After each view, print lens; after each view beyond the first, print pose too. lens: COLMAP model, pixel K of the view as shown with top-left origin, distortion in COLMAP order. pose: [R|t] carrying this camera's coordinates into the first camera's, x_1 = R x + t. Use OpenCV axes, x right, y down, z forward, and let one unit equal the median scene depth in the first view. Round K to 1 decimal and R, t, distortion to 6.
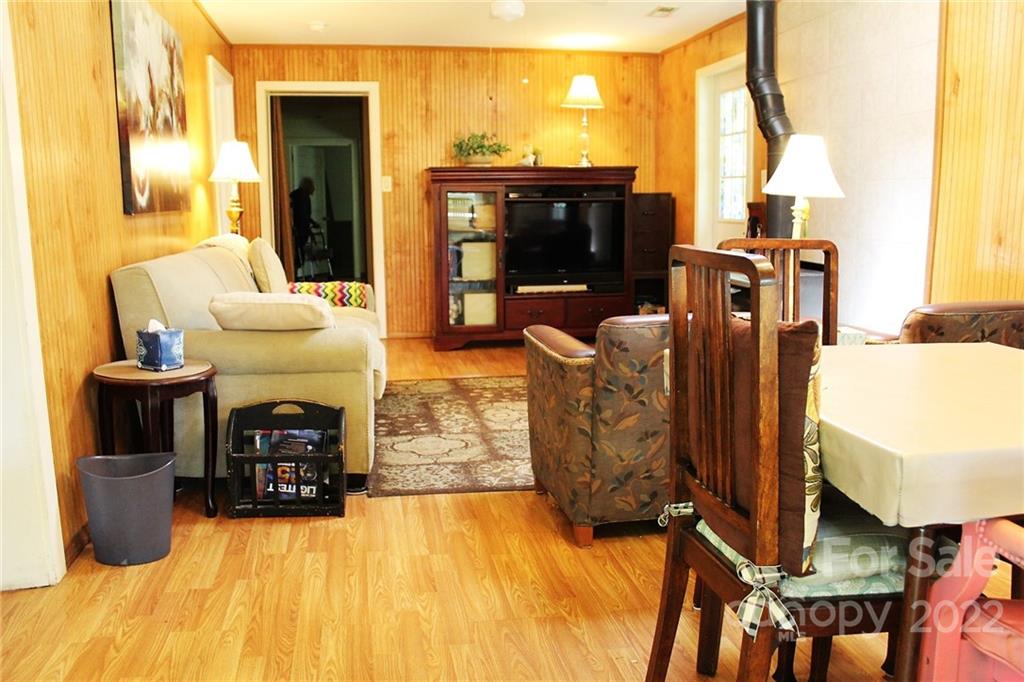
lens RADIAL K [[854.9, 0, 514.1], [0, 854.9, 335.6], [0, 0, 1]] dist [-0.153755, 0.126116]
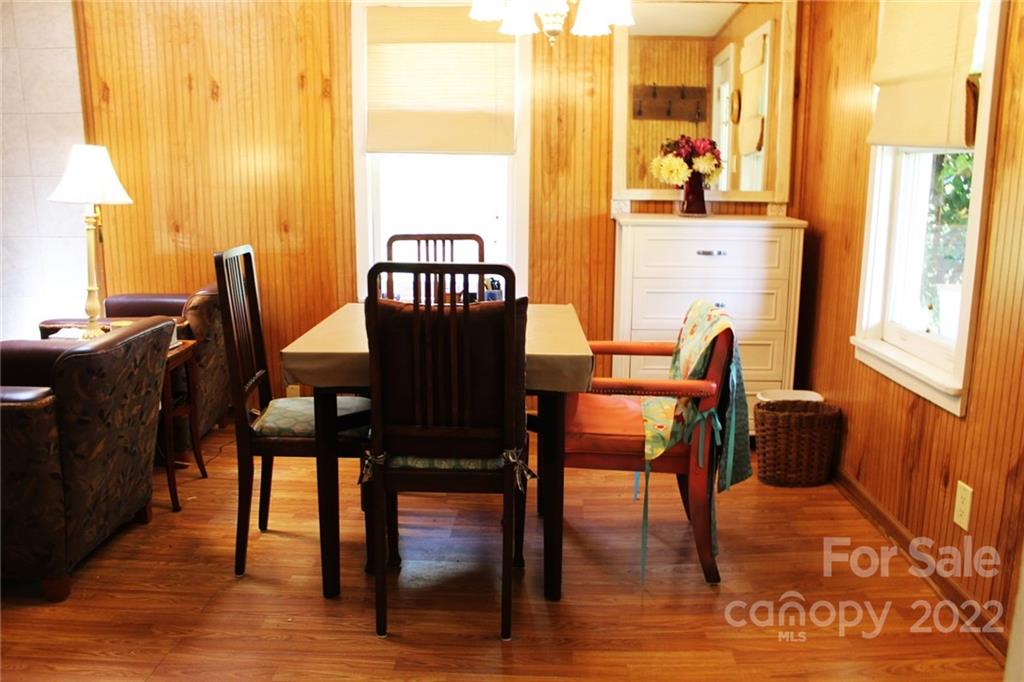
lens RADIAL K [[854.9, 0, 523.2], [0, 854.9, 344.1], [0, 0, 1]] dist [-0.153755, 0.126116]
pose [[0.218193, -0.199590, 0.955278, -0.260440], [0.145140, 0.974613, 0.170479, -0.043227], [-0.965053, 0.101452, 0.241622, 0.115738]]
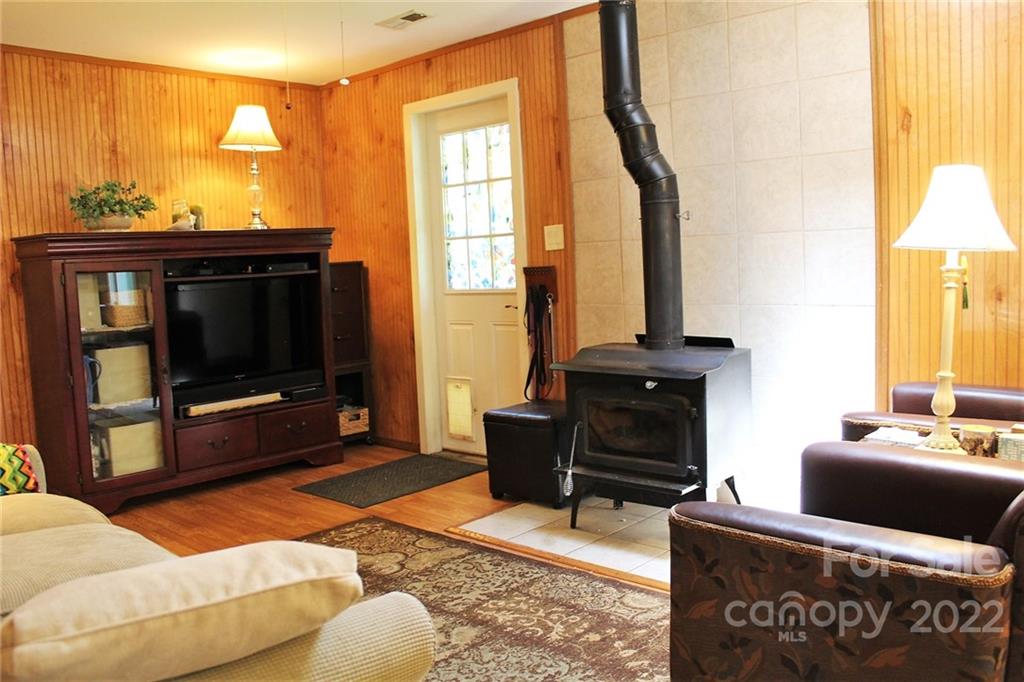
lens RADIAL K [[854.9, 0, 517.0], [0, 854.9, 339.0], [0, 0, 1]] dist [-0.153755, 0.126116]
pose [[0.800621, -0.082625, 0.593447, -0.178165], [0.128854, 0.991015, -0.035860, -0.053595], [-0.585152, 0.105179, 0.804074, 0.306926]]
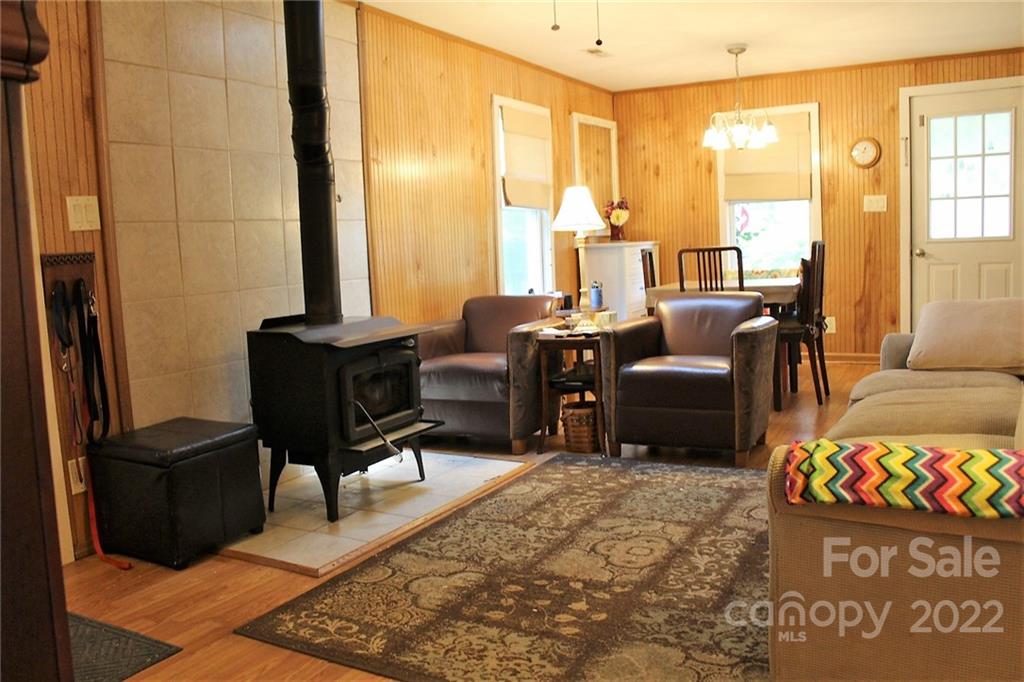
lens RADIAL K [[854.9, 0, 518.3], [0, 854.9, 332.0], [0, 0, 1]] dist [-0.153755, 0.126116]
pose [[-0.773122, -0.028353, 0.633623, -0.239286], [0.142722, 0.965603, 0.217352, -0.153394], [-0.617991, 0.258471, -0.742482, 1.026906]]
